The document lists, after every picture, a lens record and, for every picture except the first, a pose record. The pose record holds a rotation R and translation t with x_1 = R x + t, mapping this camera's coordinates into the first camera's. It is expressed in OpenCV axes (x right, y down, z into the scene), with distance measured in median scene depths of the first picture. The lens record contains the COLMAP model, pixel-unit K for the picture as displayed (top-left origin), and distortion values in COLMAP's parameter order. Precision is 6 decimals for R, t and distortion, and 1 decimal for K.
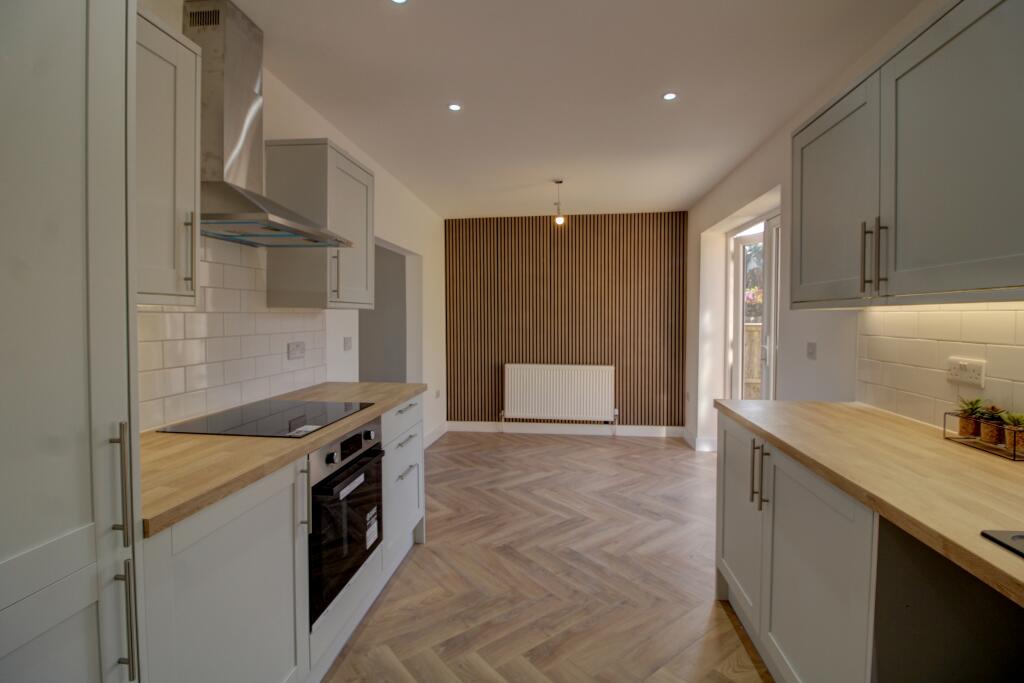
lens RADIAL K [[473.5, 0, 513.2], [0, 473.5, 334.7], [0, 0, 1]] dist [-0.013759, -0.002945]
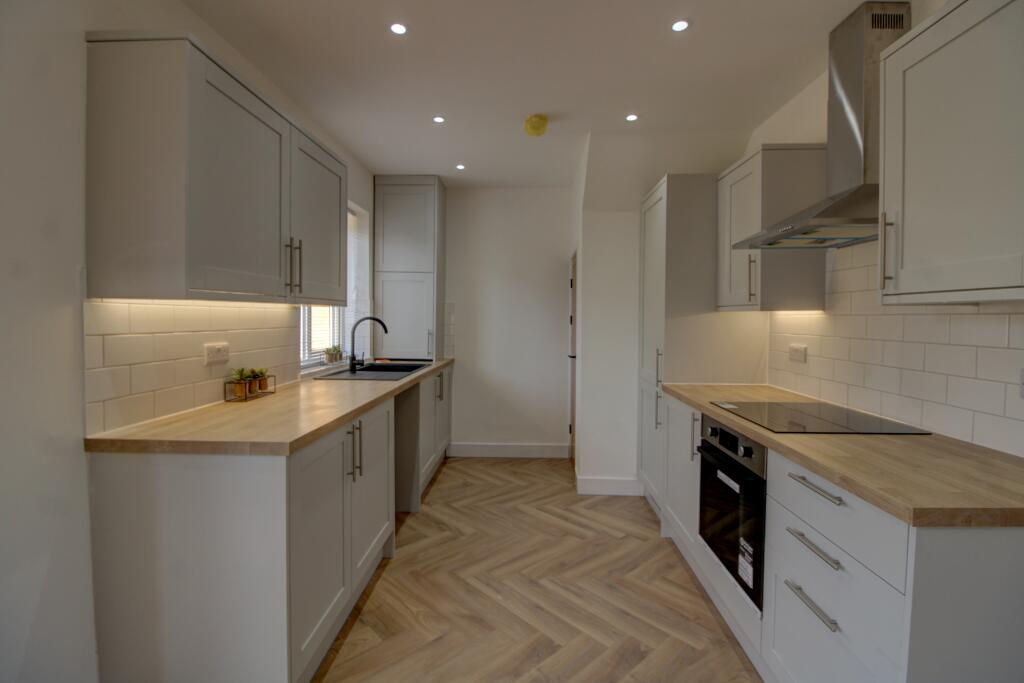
lens RADIAL K [[473.5, 0, 512.1], [0, 473.5, 332.3], [0, 0, 1]] dist [-0.013759, -0.002945]
pose [[-0.996893, -0.006753, -0.078478, 0.215010], [-0.012764, 0.997000, 0.076340, -0.075814], [0.077727, 0.077104, -0.993989, 1.984685]]
